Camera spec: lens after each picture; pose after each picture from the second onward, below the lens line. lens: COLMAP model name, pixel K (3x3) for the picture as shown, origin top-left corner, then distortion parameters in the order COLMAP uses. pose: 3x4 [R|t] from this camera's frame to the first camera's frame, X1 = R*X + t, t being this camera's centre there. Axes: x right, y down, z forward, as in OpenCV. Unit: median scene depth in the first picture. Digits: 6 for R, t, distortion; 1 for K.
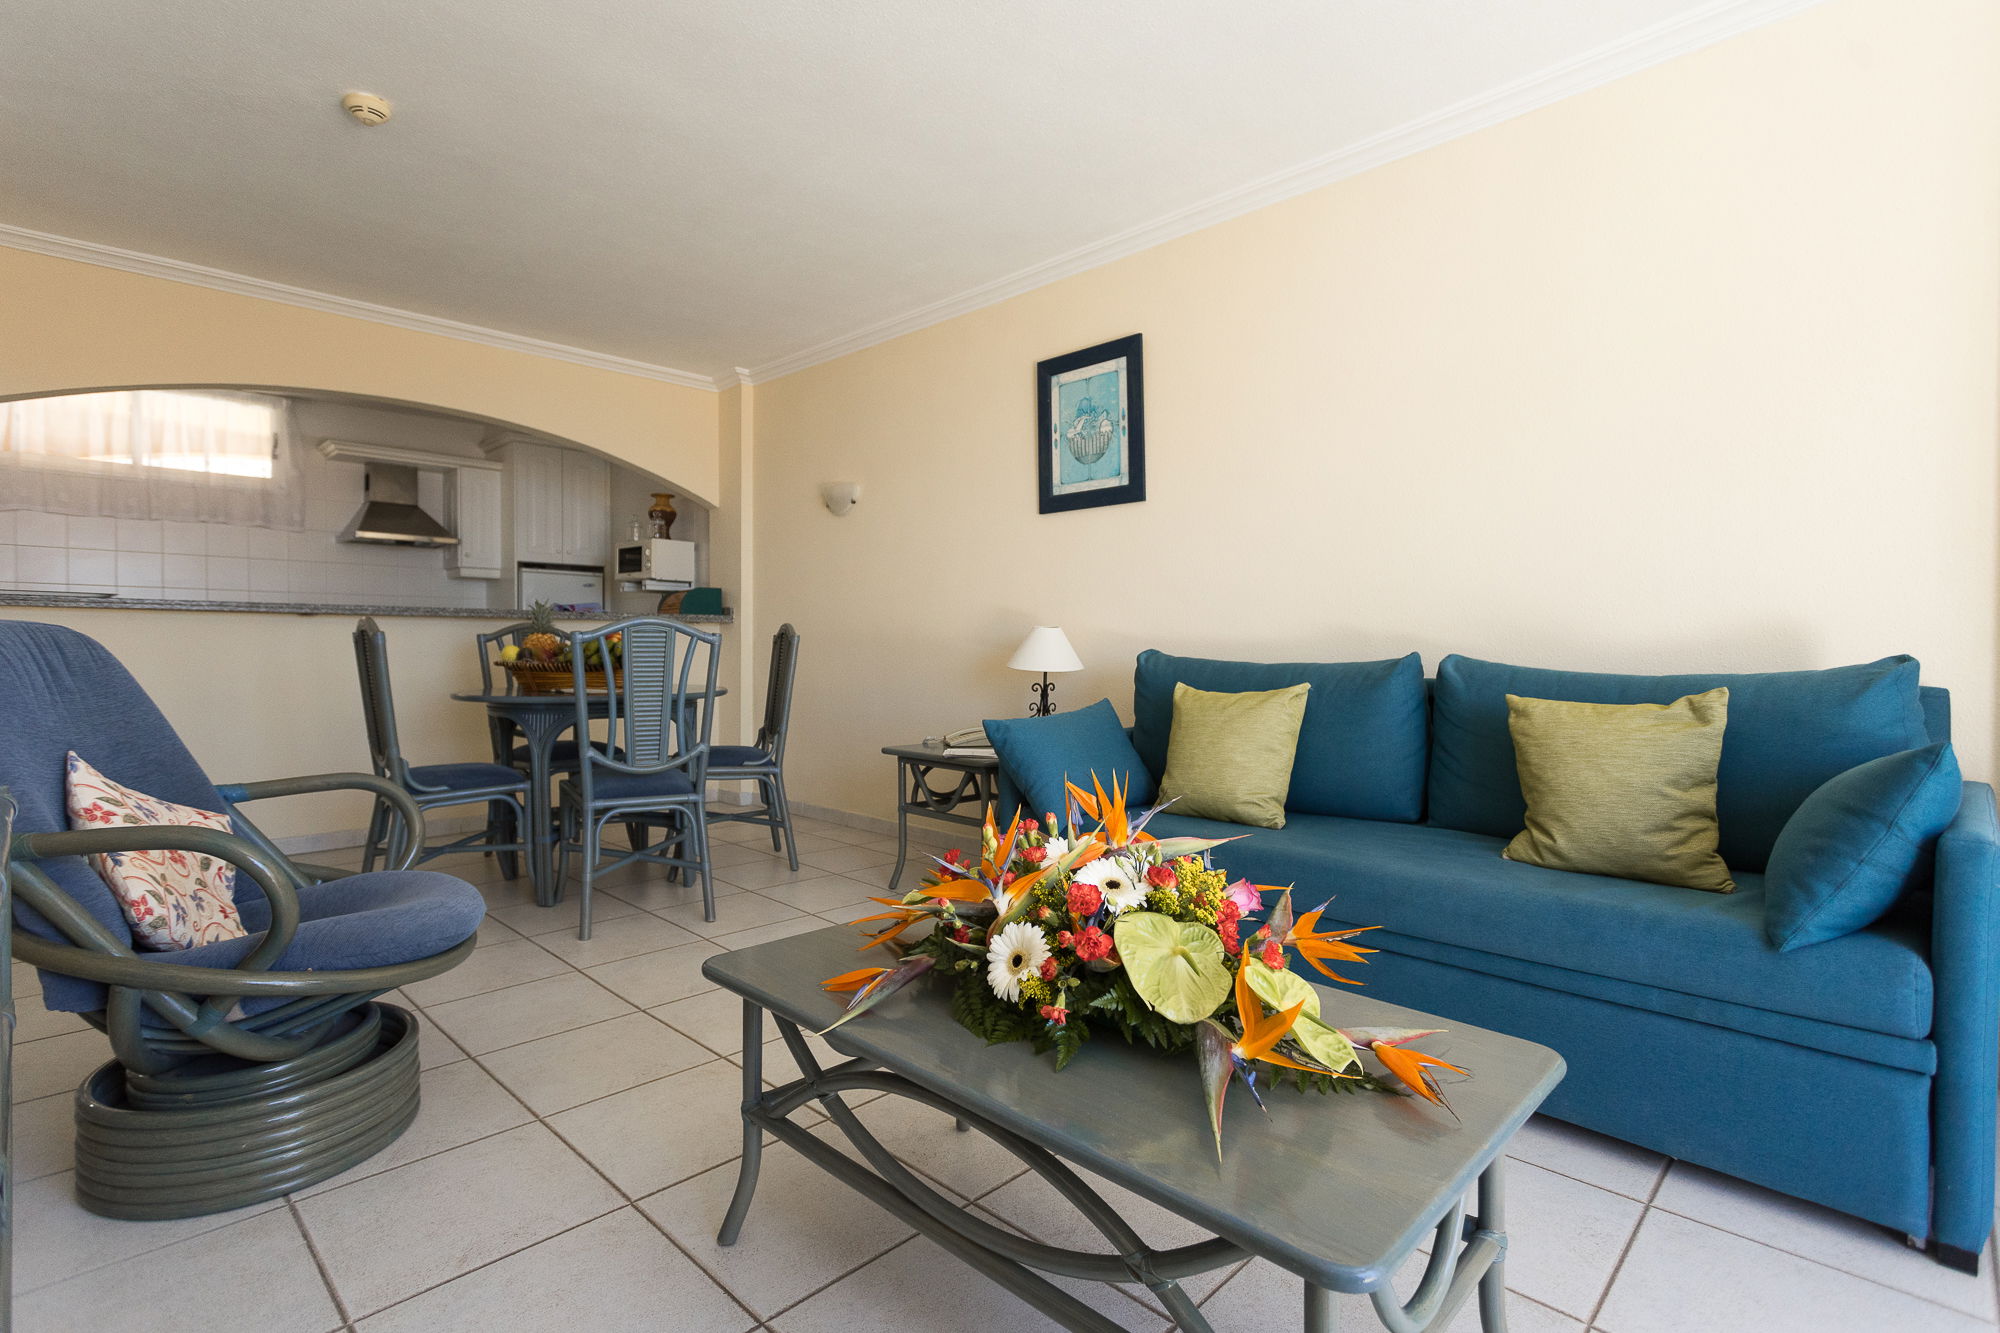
lens RADIAL K [[950.0, 0, 1001.9], [0, 950.0, 664.7], [0, 0, 1]] dist [-0.000188, -0.000169]
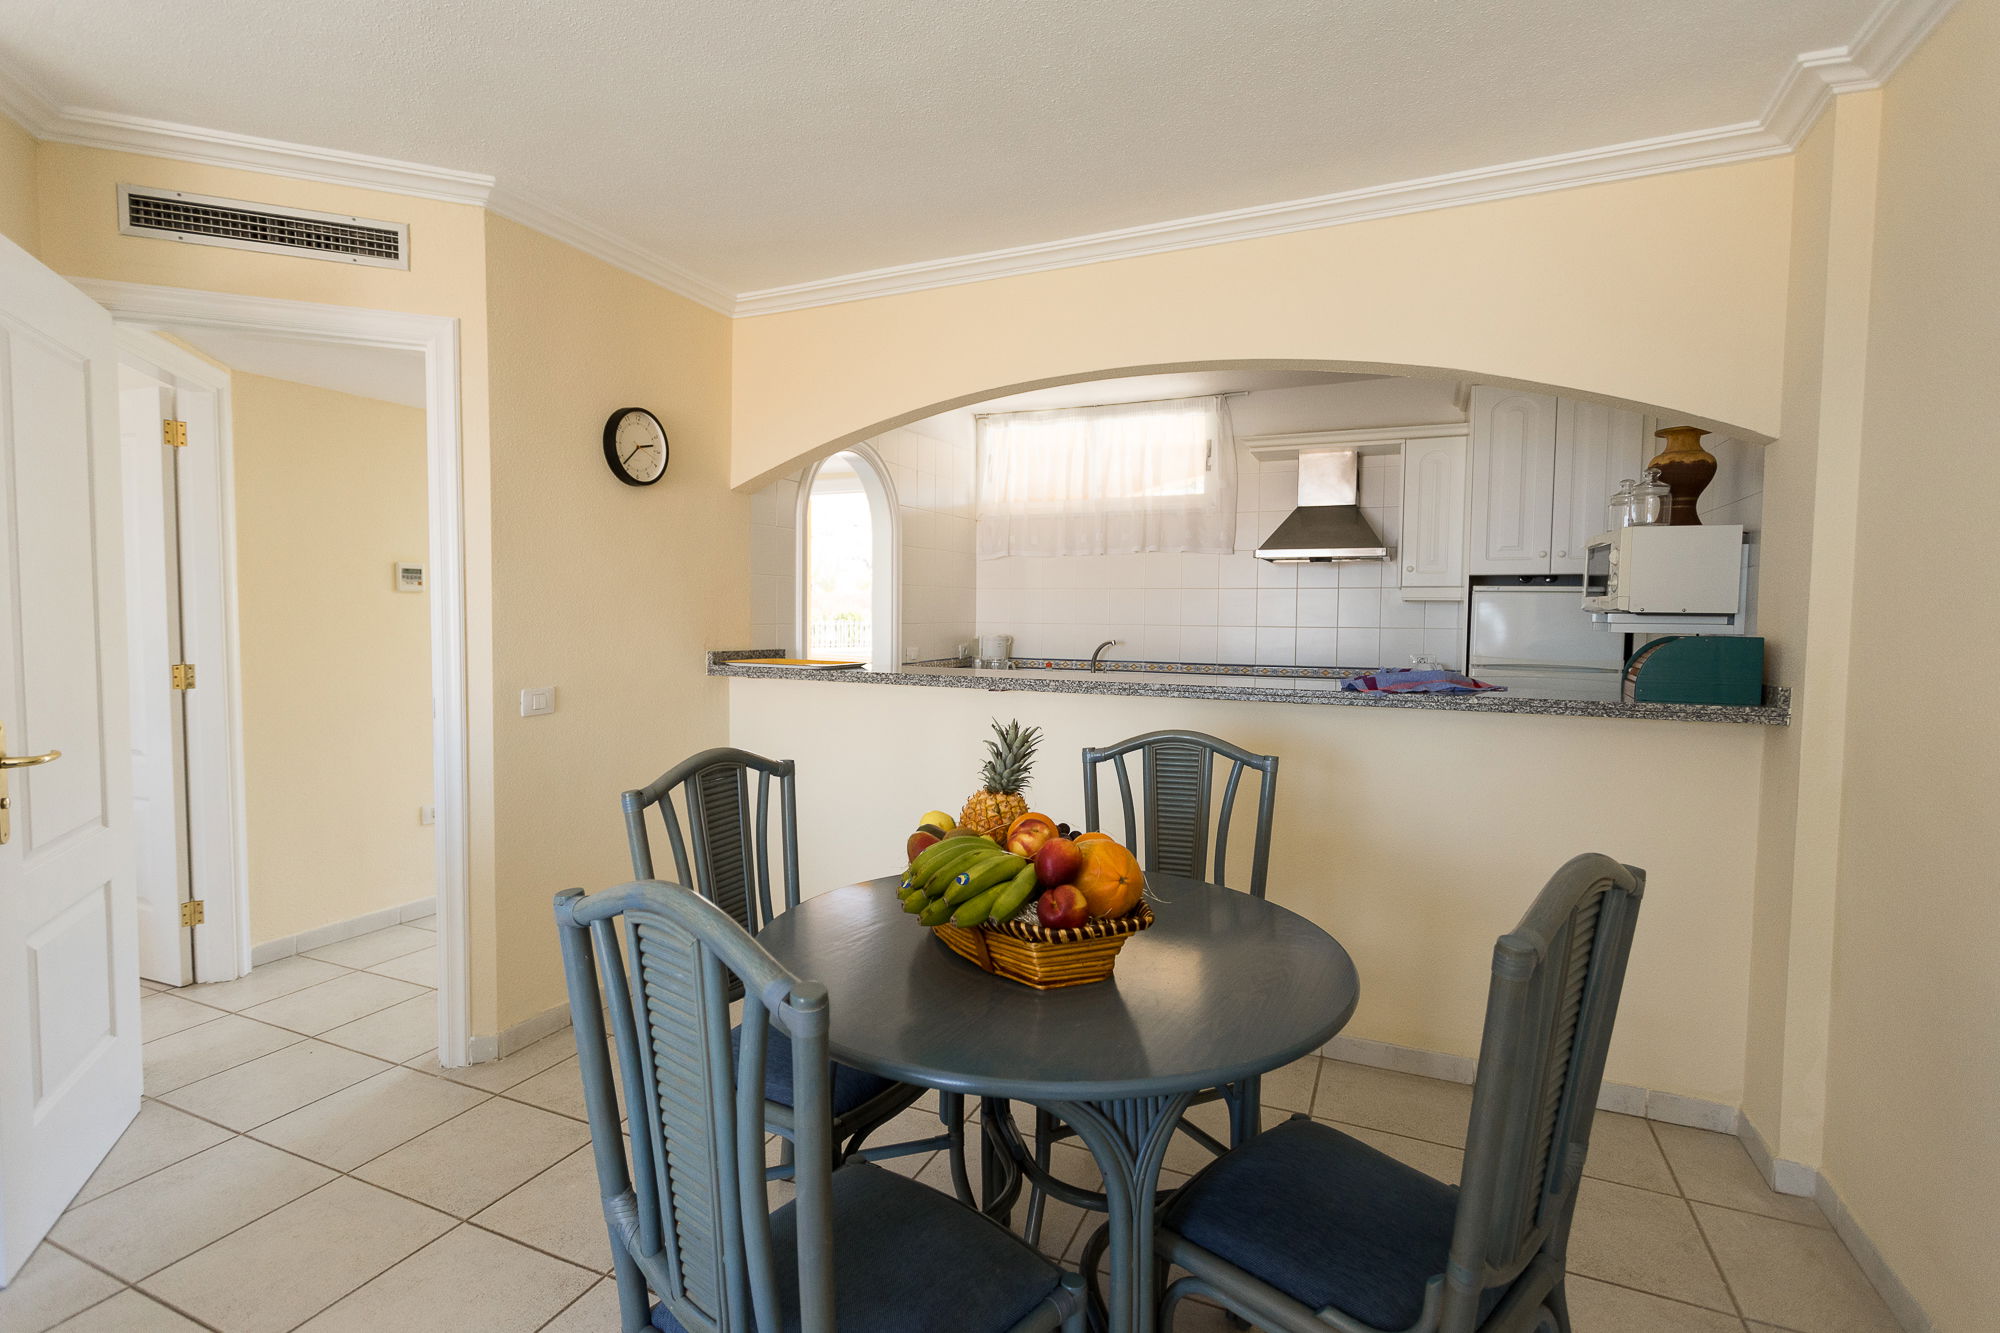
lens RADIAL K [[950.0, 0, 995.9], [0, 950.0, 665.2], [0, 0, 1]] dist [-0.000188, -0.000169]
pose [[0.363664, 0.049671, -0.930205, -0.033174], [-0.022282, 0.998755, 0.044620, -0.075740], [0.931264, 0.004500, 0.364318, 0.511487]]
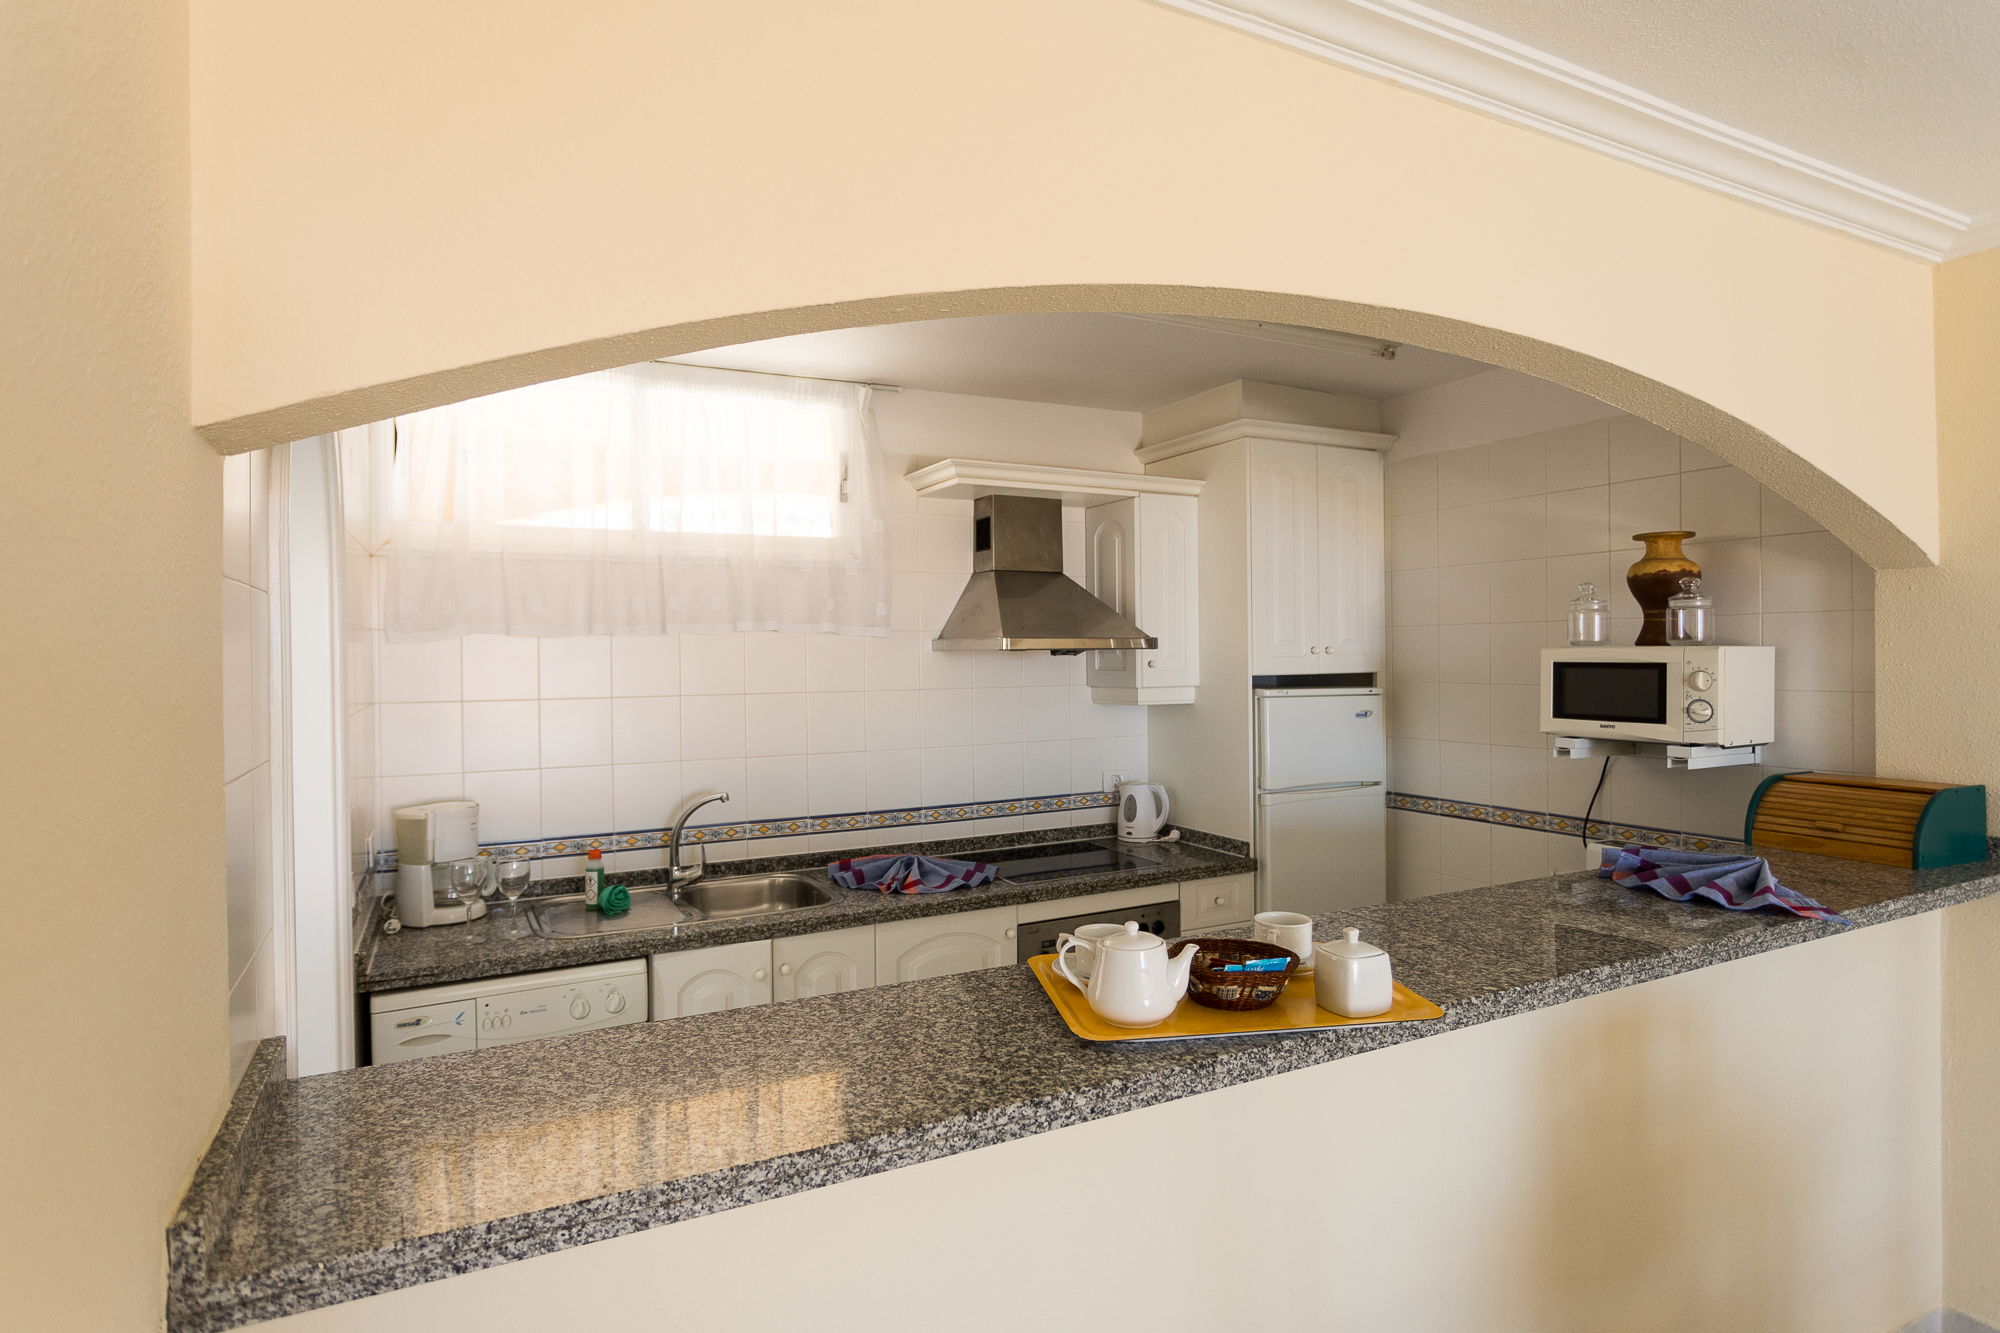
lens RADIAL K [[1052.1, 0, 1000.9], [0, 1052.1, 659.0], [0, 0, 1]] dist [-0.001350, -0.000099]
pose [[0.955758, -0.011606, -0.293926, -0.509552], [0.008220, 0.999885, -0.012754, -0.120402], [0.294040, 0.009773, 0.955743, 0.466518]]
